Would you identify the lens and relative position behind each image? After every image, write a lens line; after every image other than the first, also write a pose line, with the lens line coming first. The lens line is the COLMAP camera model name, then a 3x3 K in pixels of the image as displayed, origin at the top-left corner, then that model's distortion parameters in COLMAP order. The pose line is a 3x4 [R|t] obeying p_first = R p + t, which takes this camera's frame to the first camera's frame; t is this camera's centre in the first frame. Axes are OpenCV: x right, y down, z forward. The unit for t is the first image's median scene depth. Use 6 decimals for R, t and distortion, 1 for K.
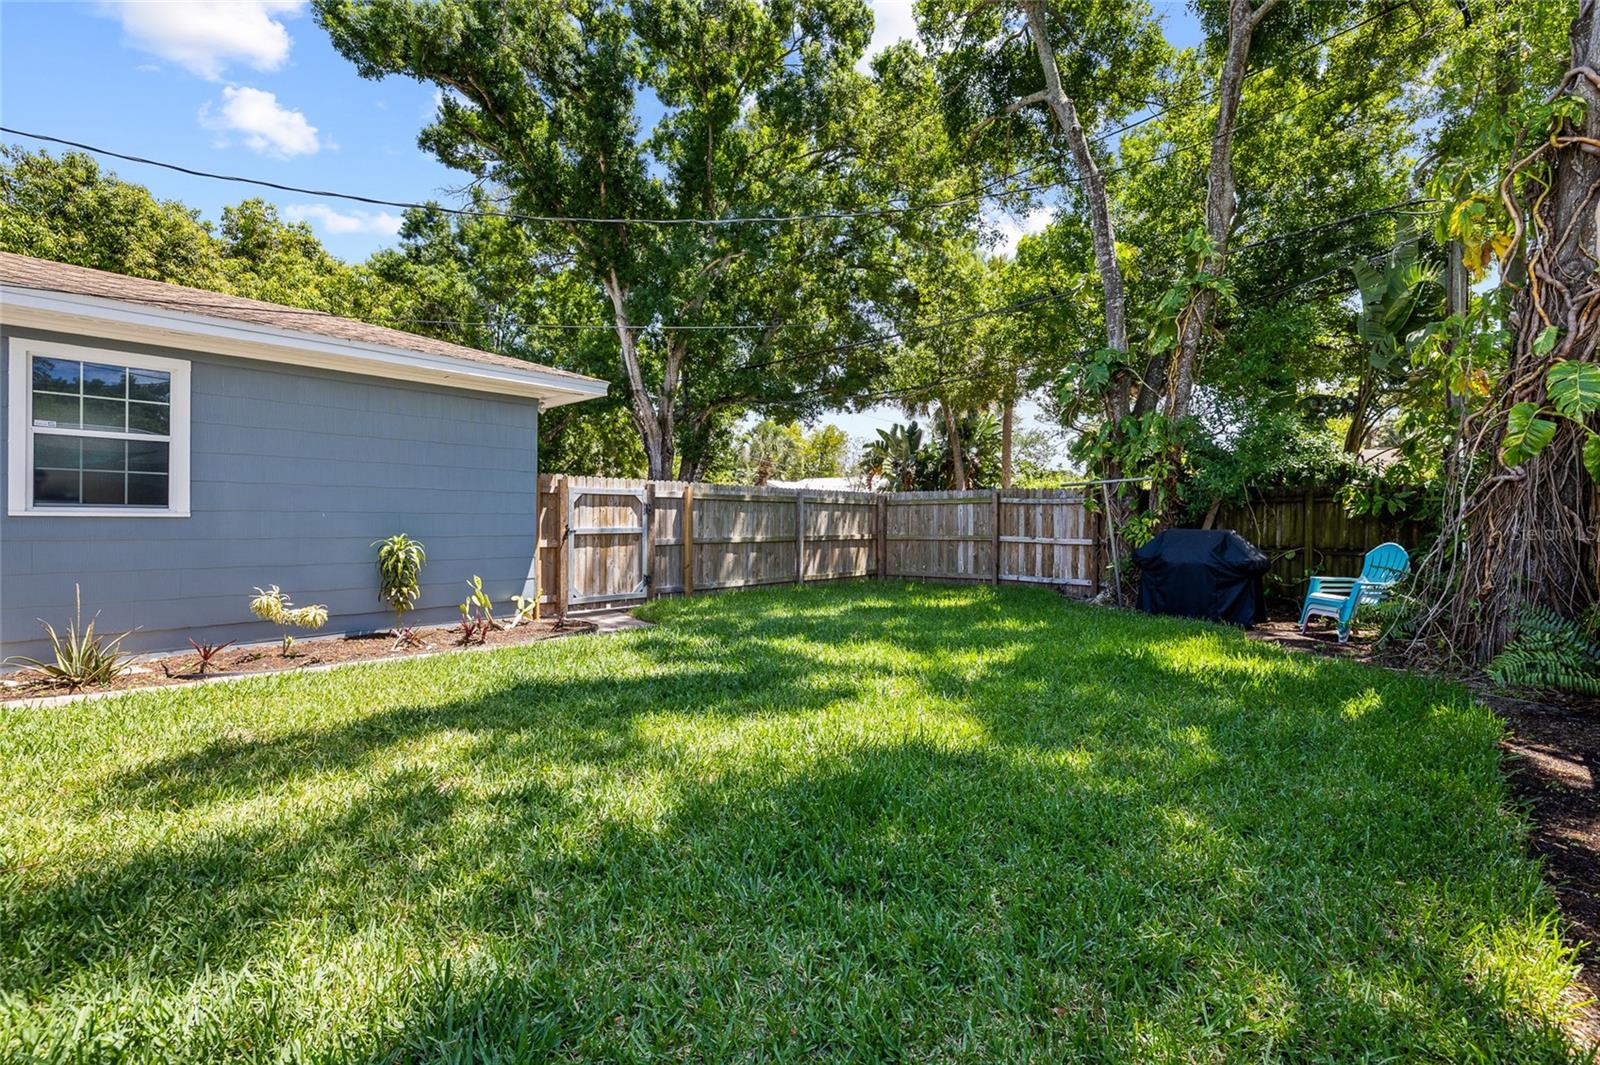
lens RADIAL K [[722.6, 0, 797.3], [0, 722.6, 525.8], [0, 0, 1]] dist [0.011723, -0.000513]
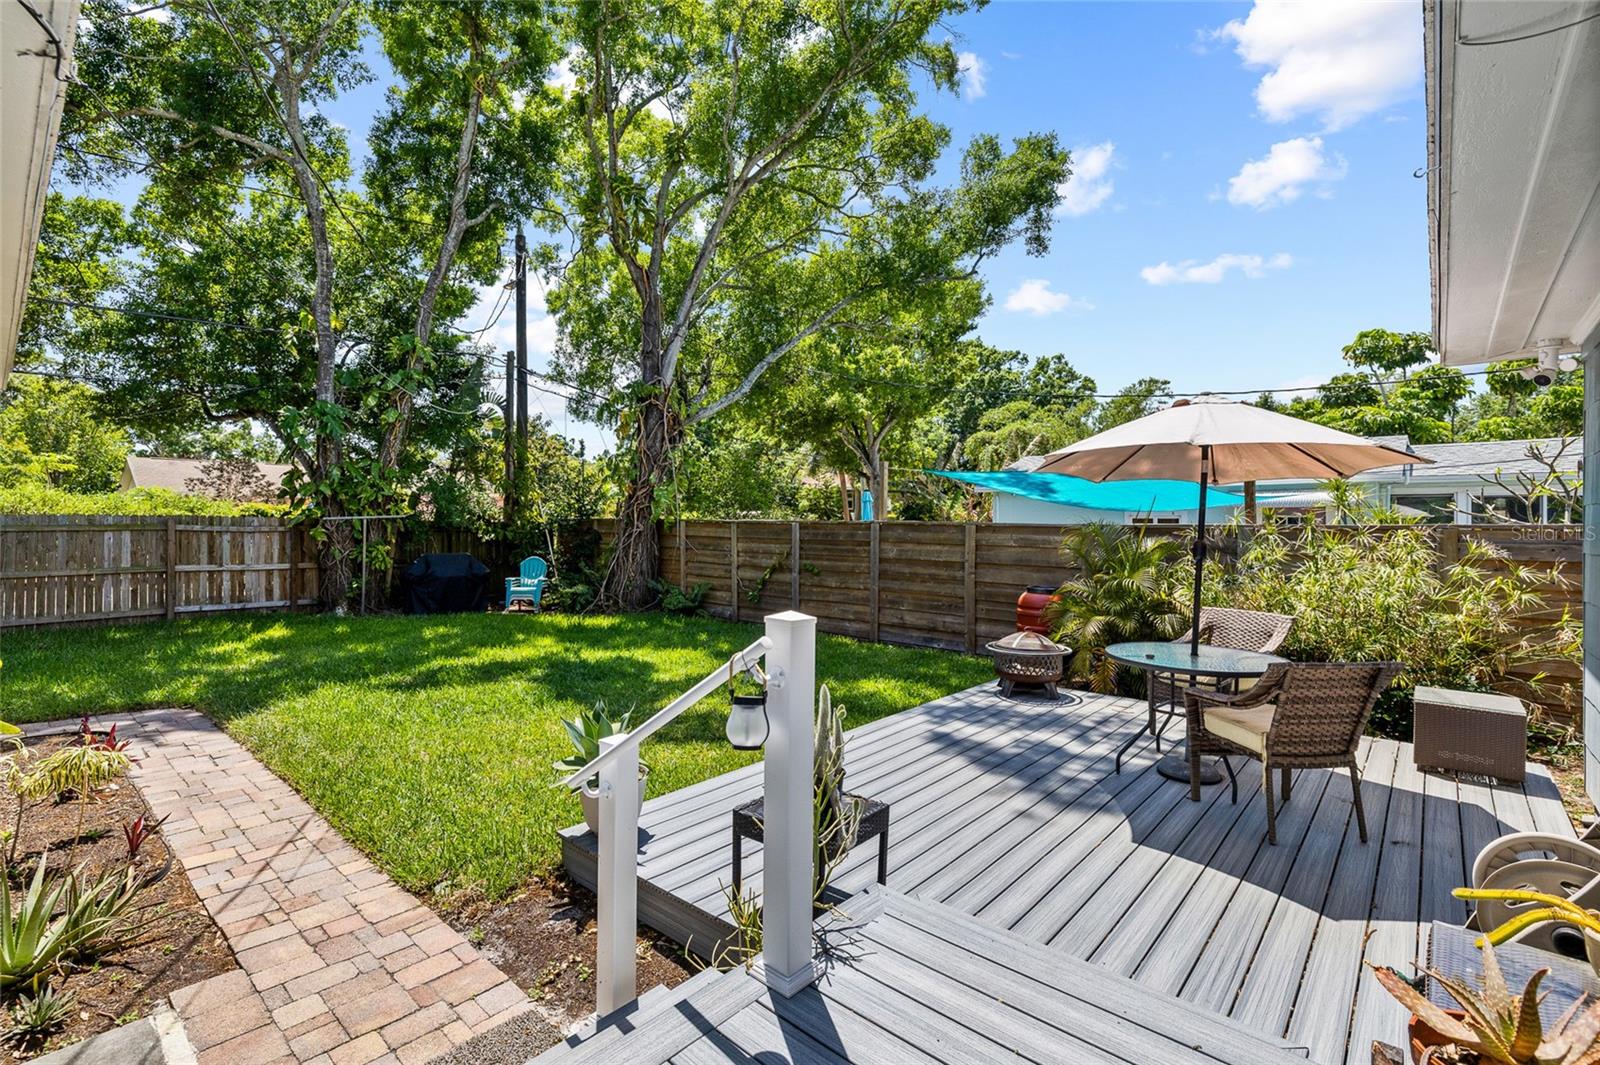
lens RADIAL K [[722.6, 0, 799.1], [0, 722.6, 530.8], [0, 0, 1]] dist [0.011723, -0.000513]
pose [[0.024134, -0.010445, 0.999654, -0.687697], [0.006314, 0.999927, 0.010296, -0.038121], [-0.999689, 0.006064, 0.024198, 0.185362]]
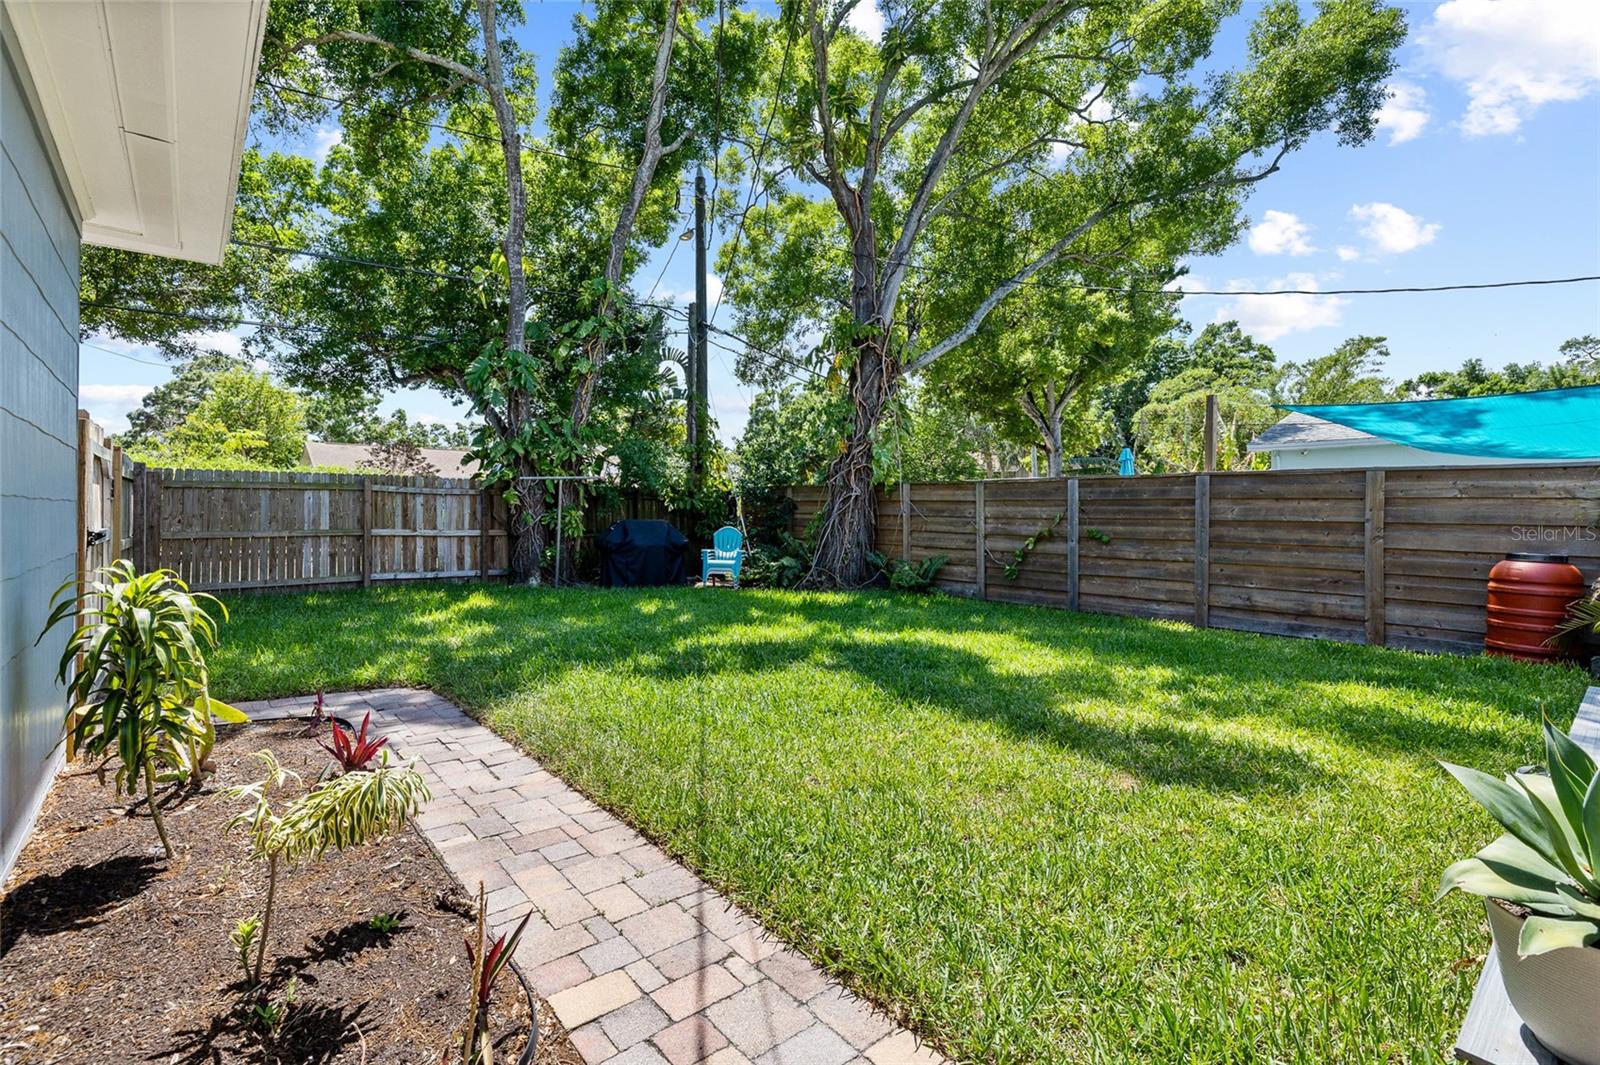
lens RADIAL K [[722.6, 0, 804.9], [0, 722.6, 523.7], [0, 0, 1]] dist [0.011723, -0.000513]
pose [[0.157945, -0.012629, 0.987367, -0.524596], [0.004979, 0.999916, 0.011993, -0.000339], [-0.987435, 0.003021, 0.157994, 0.383311]]
